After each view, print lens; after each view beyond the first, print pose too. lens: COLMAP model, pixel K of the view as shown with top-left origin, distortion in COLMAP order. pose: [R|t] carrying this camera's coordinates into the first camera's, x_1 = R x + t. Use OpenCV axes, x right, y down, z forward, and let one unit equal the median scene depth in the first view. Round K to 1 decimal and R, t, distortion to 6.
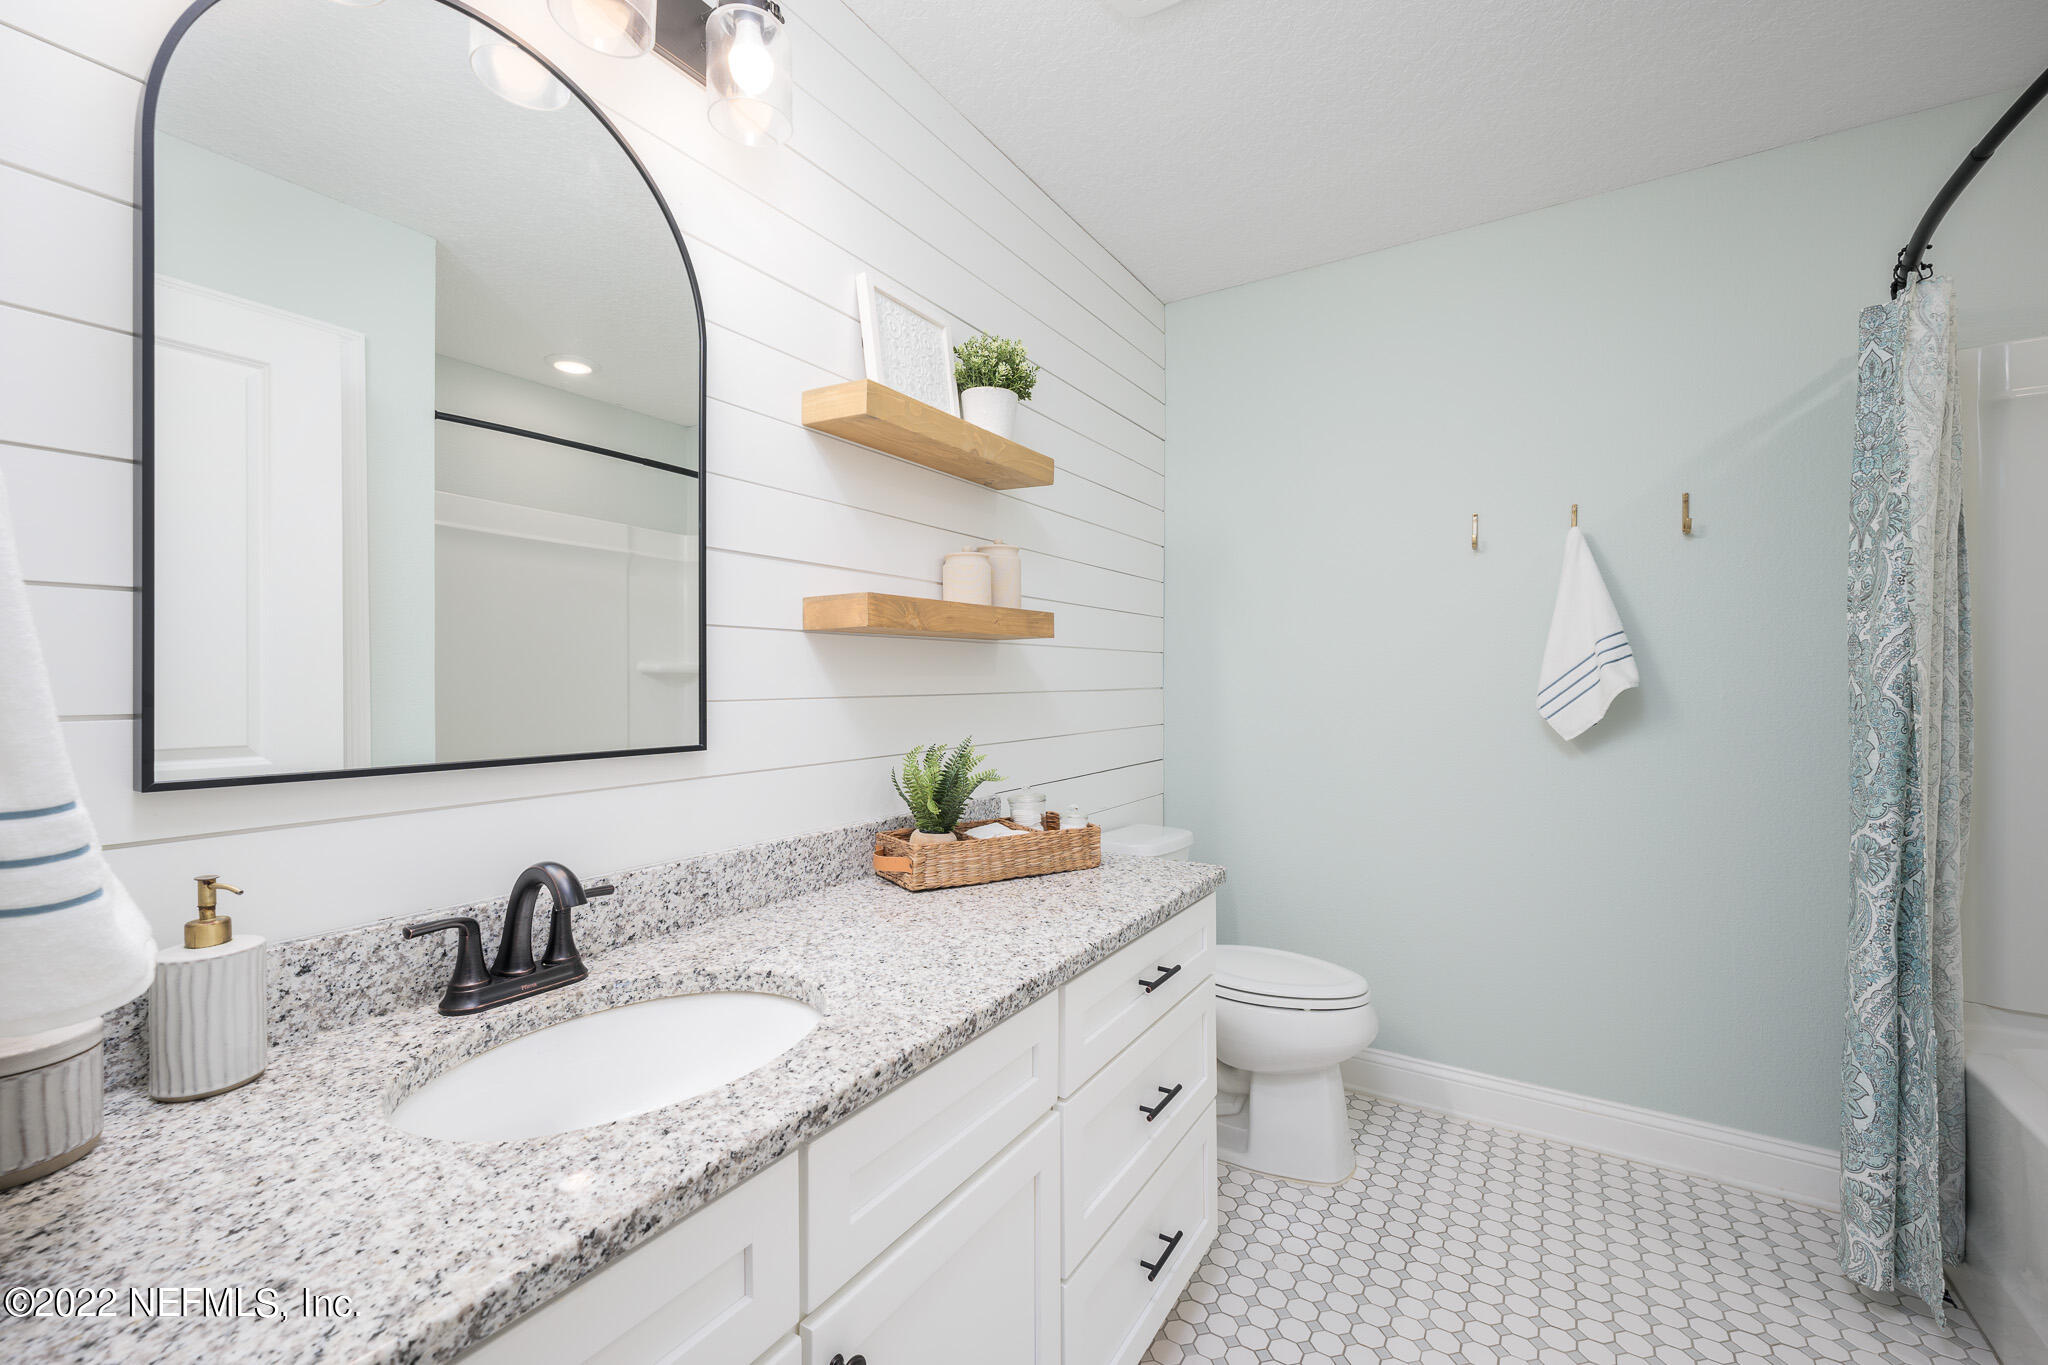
lens RADIAL K [[837.3, 0, 1023.8], [0, 837.3, 680.5], [0, 0, 1]] dist [0.001866, 0.000331]
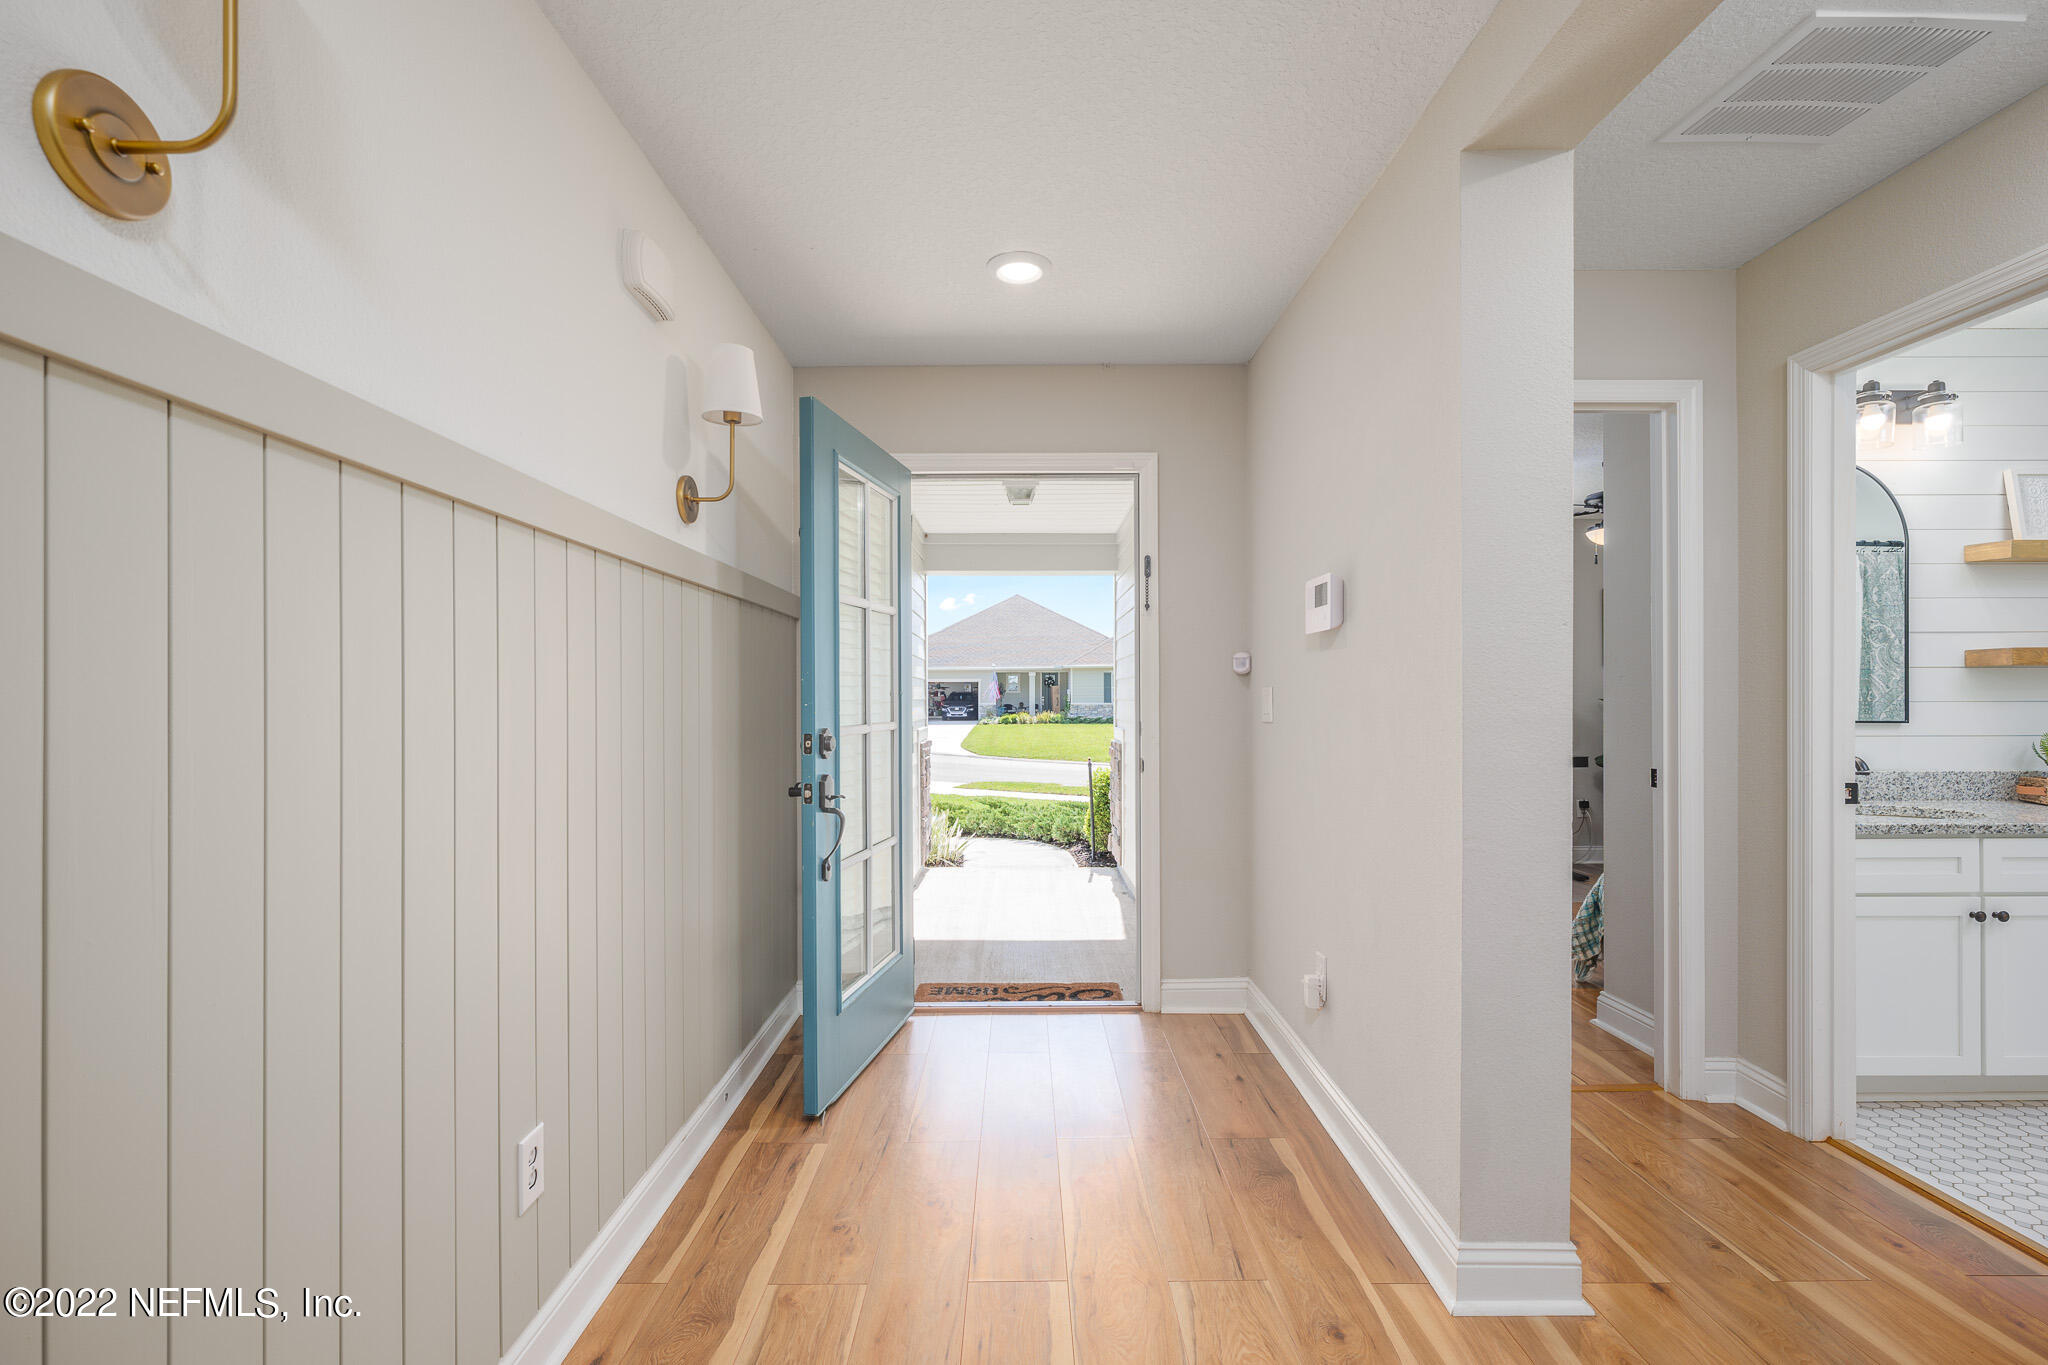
lens RADIAL K [[940.8, 0, 1024.0], [0, 940.8, 688.3], [0, 0, 1]] dist [-0.000256, -0.000026]
pose [[0.540300, 0.000444, -0.841472, 0.448613], [-0.005273, 0.999982, -0.002859, 0.009515], [0.841456, 0.005982, 0.540293, -2.300142]]
